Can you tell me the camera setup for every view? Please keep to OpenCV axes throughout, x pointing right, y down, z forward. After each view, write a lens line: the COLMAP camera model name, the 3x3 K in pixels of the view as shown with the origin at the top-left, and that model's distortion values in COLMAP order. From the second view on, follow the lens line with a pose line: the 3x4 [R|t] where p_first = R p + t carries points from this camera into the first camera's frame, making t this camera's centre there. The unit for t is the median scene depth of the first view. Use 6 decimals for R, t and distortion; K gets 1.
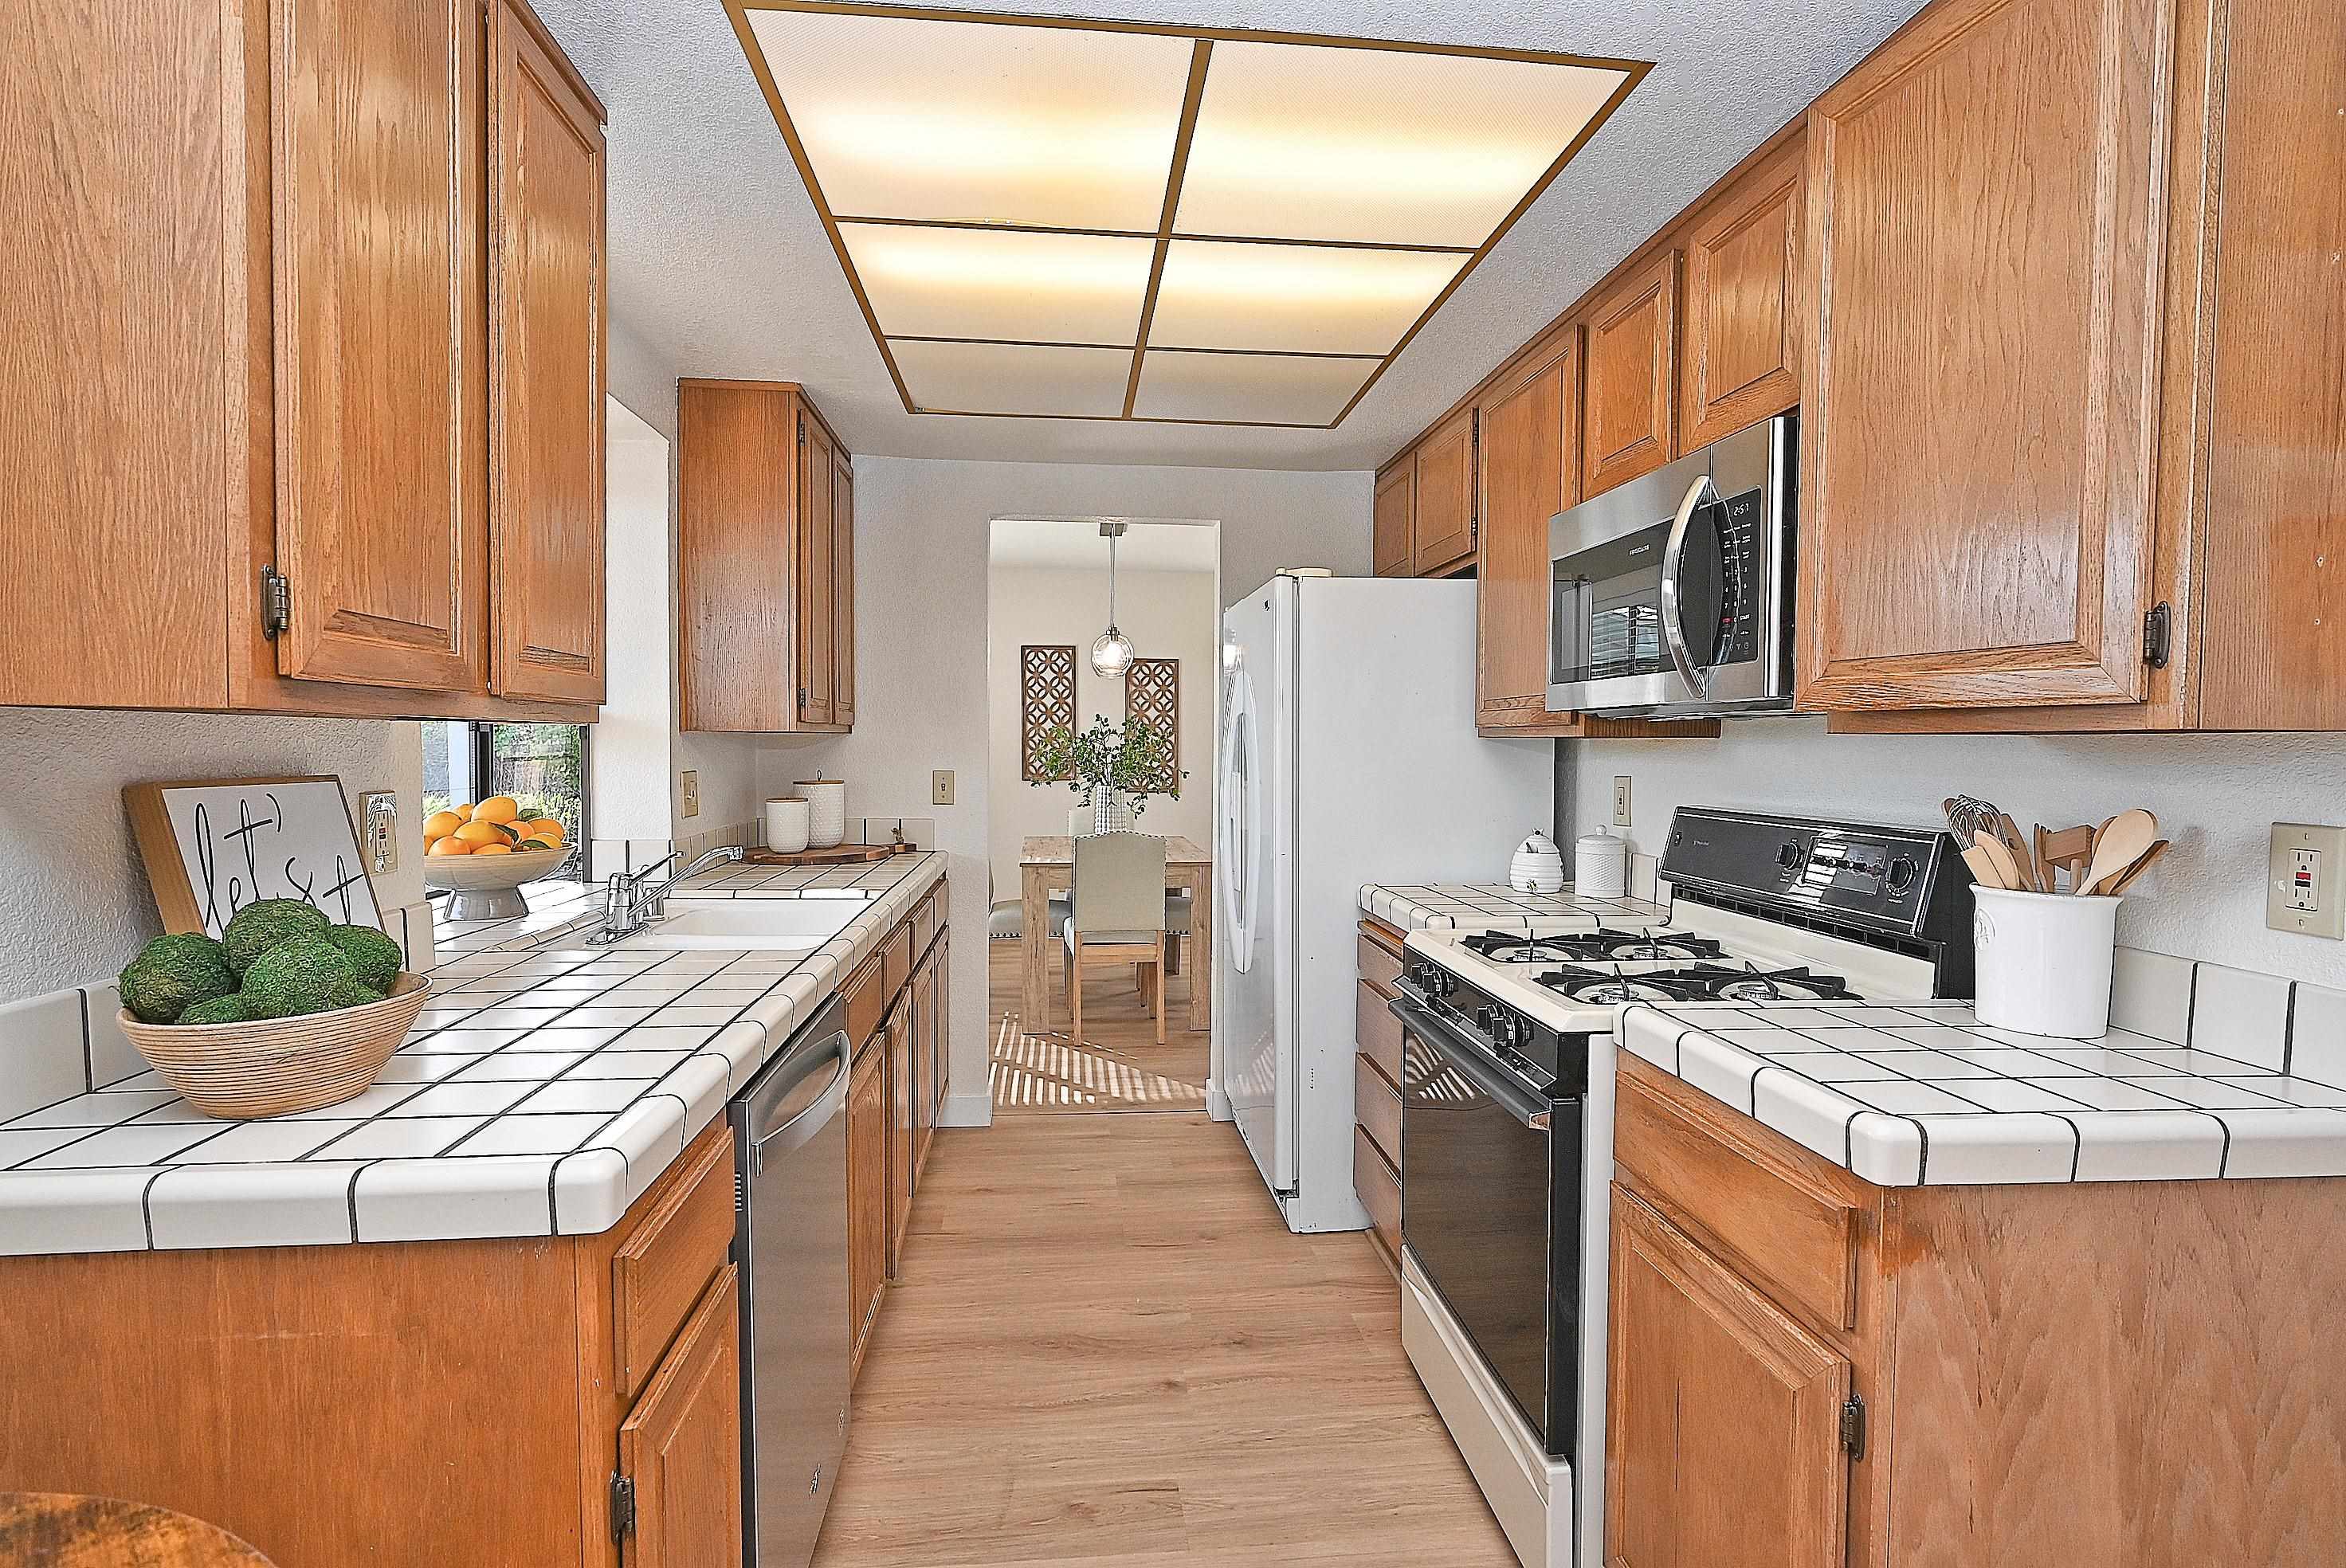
lens RADIAL K [[1170.5, 0, 1178.0], [0, 1170.5, 791.0], [0, 0, 1]] dist [-0.002631, 0.000443]
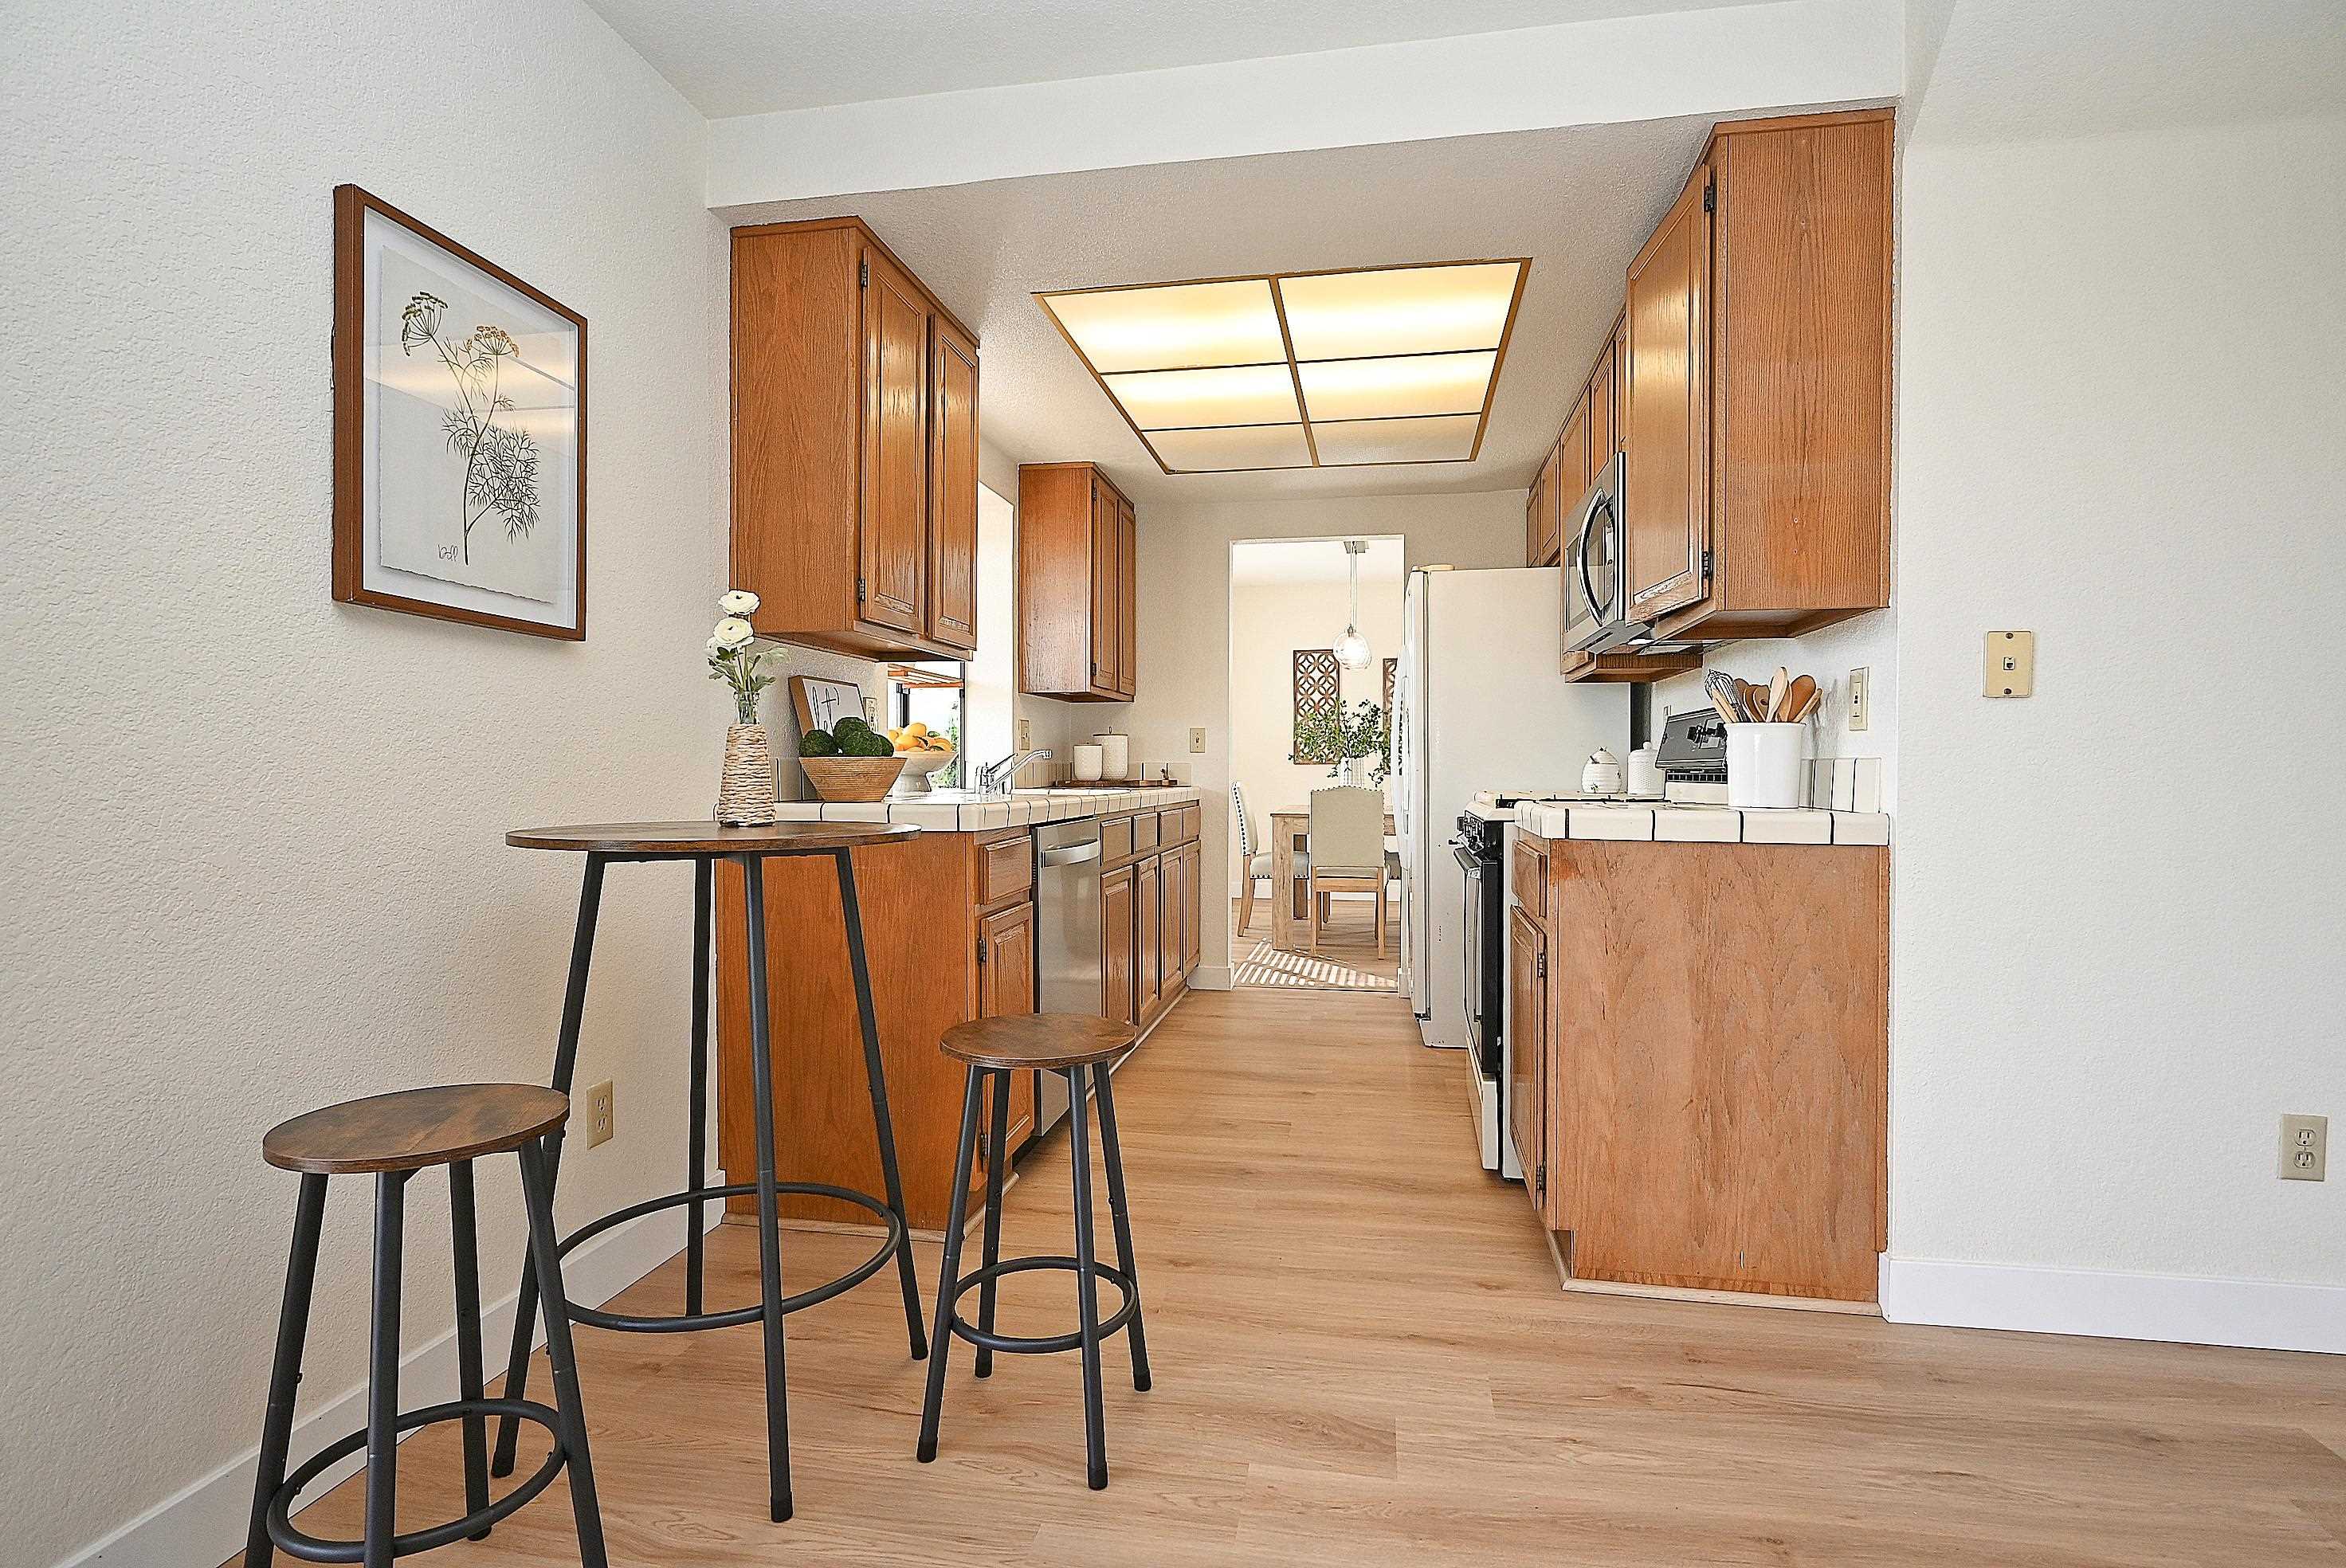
lens RADIAL K [[1170.5, 0, 1171.4], [0, 1170.5, 788.7], [0, 0, 1]] dist [-0.002631, 0.000443]
pose [[0.960006, -0.000992, -0.279977, 0.200489], [-0.005772, 0.999711, -0.023333, 0.111195], [0.279919, 0.024016, 0.959723, -0.422986]]
